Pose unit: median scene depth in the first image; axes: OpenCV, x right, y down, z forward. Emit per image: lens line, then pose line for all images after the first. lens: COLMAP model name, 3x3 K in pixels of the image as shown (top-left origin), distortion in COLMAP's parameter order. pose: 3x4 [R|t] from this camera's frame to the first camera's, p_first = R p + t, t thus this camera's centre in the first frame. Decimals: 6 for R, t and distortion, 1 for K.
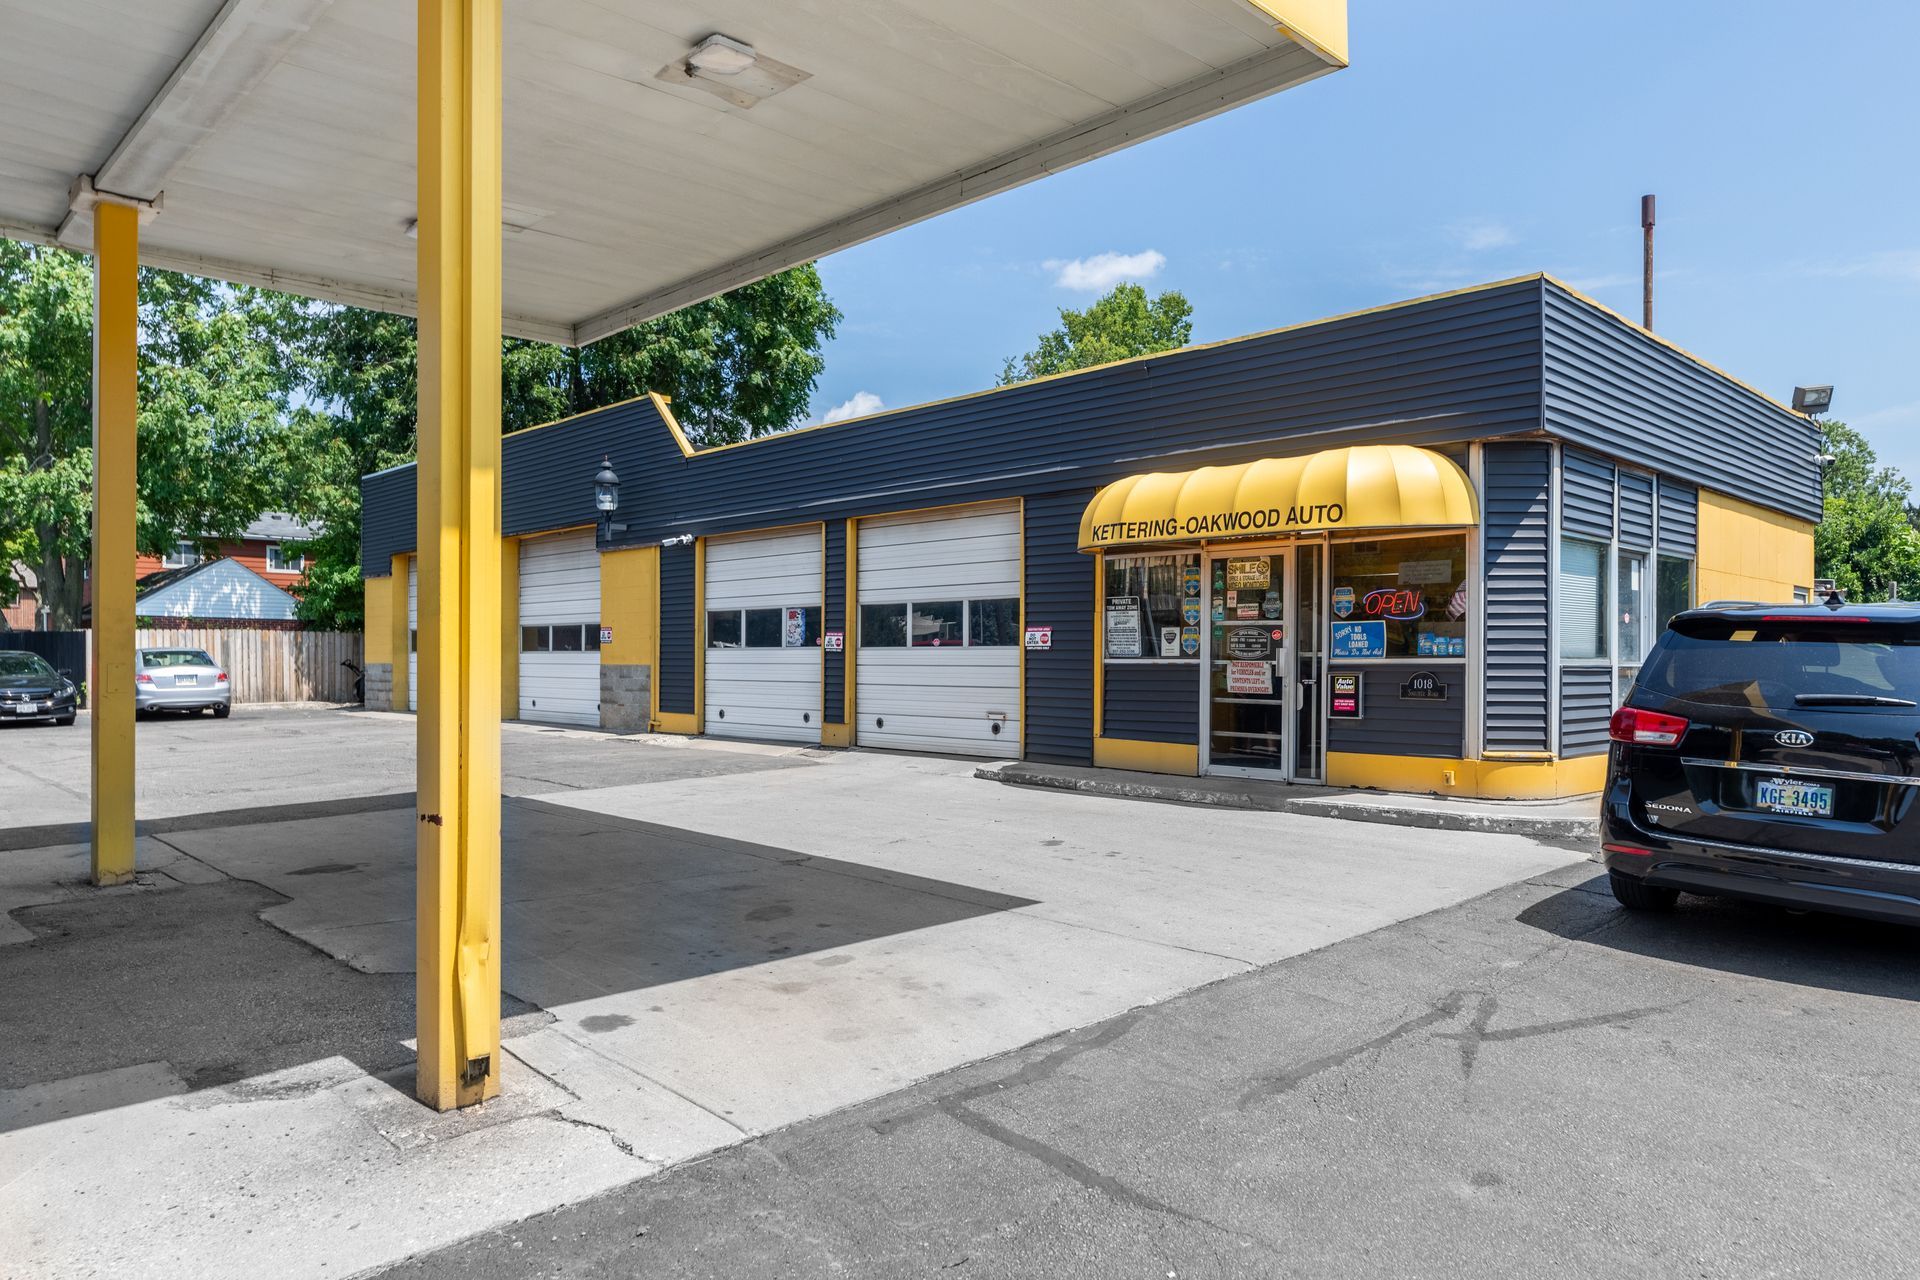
lens RADIAL K [[1266.7, 0, 951.5], [0, 1266.7, 644.7], [0, 0, 1]] dist [-0.006304, 0.003356]
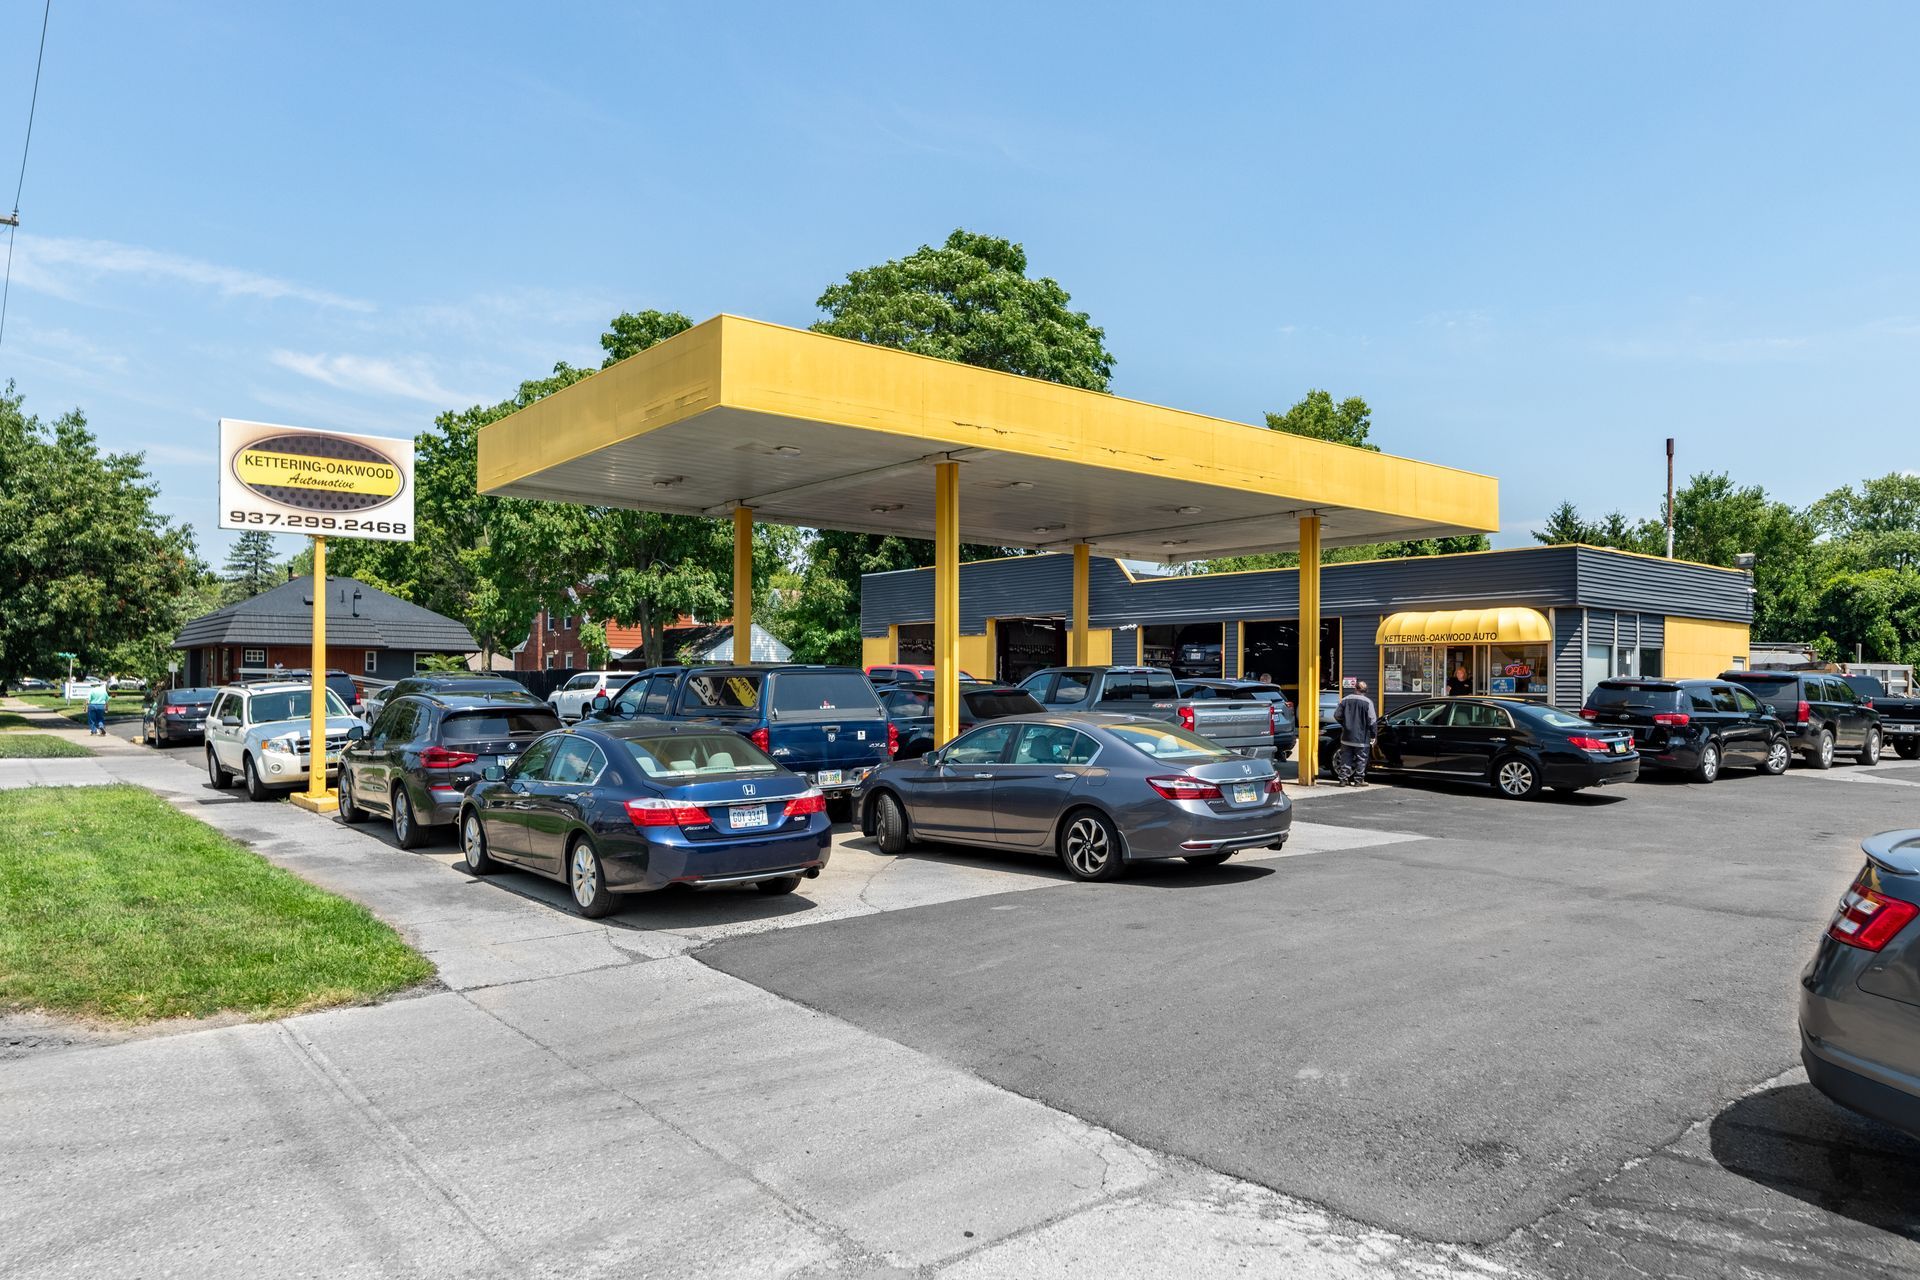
lens RADIAL K [[1266.7, 0, 966.3], [0, 1266.7, 679.2], [0, 0, 1]] dist [-0.006304, 0.003356]
pose [[0.995614, 0.003054, -0.093507, -0.462600], [-0.002571, 0.999983, 0.005287, -0.025298], [0.093521, -0.005023, 0.995605, -1.467624]]
